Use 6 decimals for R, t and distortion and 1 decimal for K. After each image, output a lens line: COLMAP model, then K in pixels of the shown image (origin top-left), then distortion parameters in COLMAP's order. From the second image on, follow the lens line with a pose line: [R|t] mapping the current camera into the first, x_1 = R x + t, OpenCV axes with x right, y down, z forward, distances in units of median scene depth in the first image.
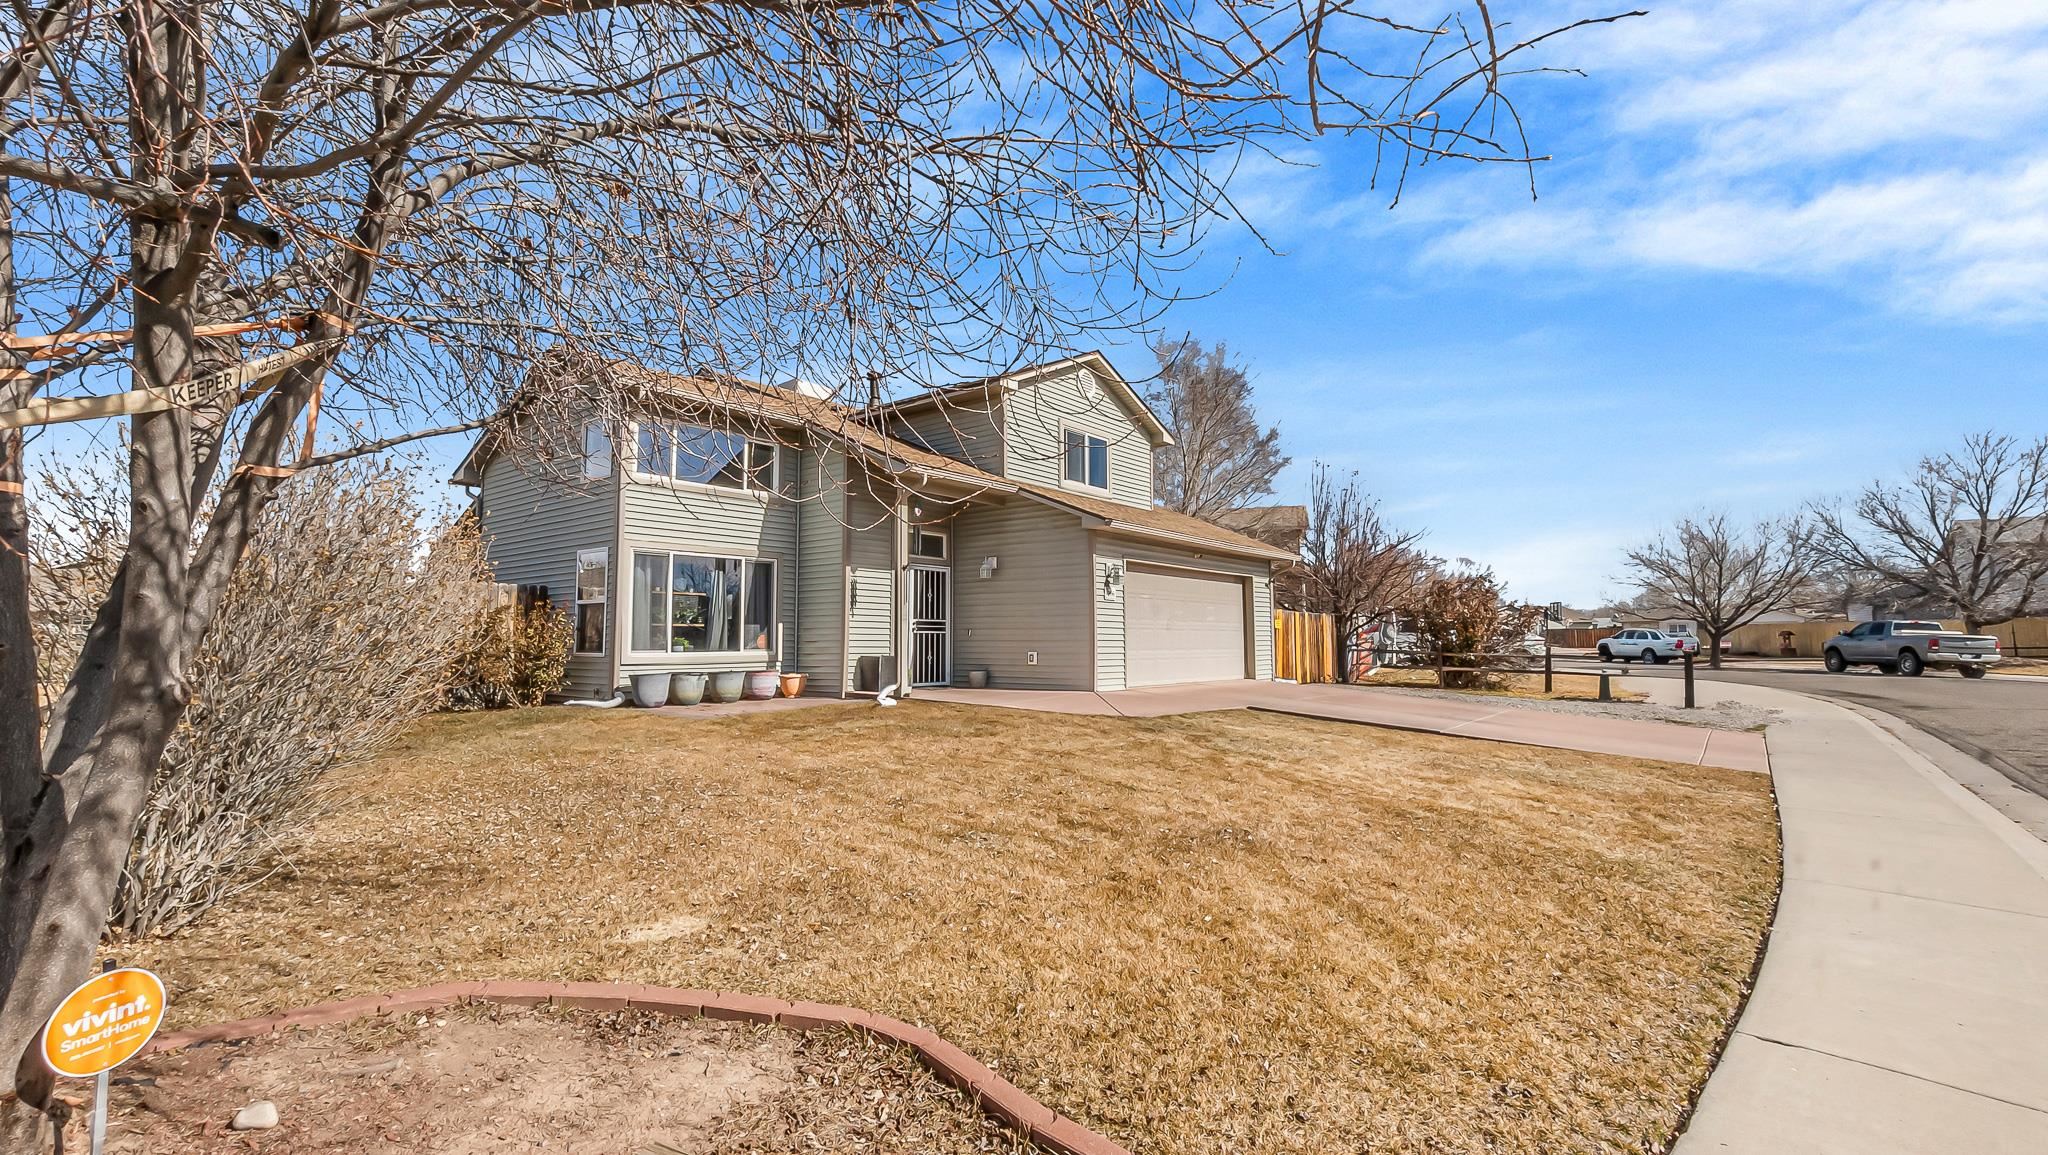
lens RADIAL K [[878.9, 0, 1024.0], [0, 878.9, 577.5], [0, 0, 1]] dist [-0.000026, 0.000080]
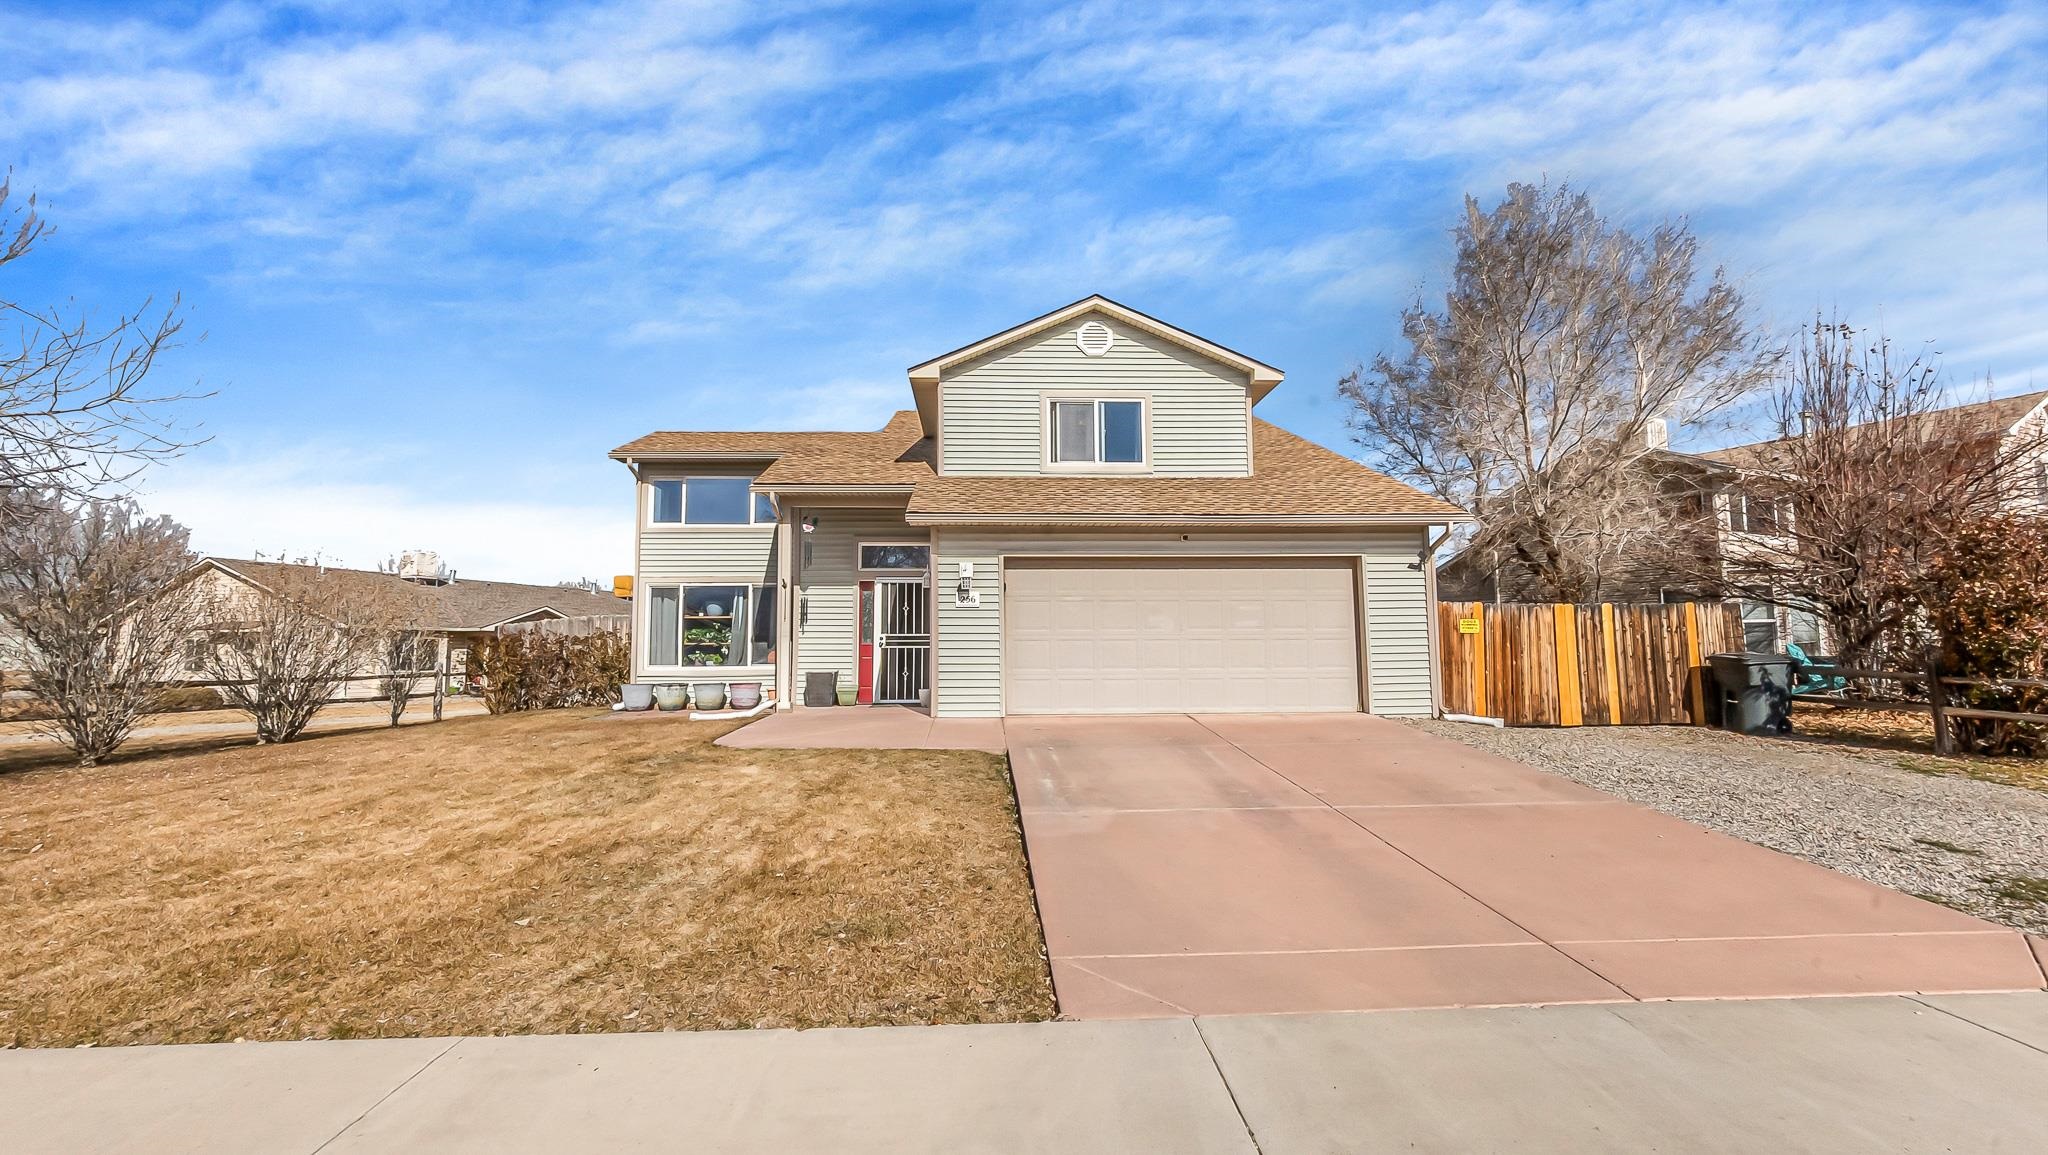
lens RADIAL K [[869.3, 0, 1024.0], [0, 869.3, 577.5], [0, 0, 1]] dist [-0.015158, 0.000013]
pose [[0.665759, -0.066185, -0.743226, 0.499297], [0.059304, 0.997601, -0.035716, 0.020247], [0.743806, -0.020298, 0.668087, 0.336172]]
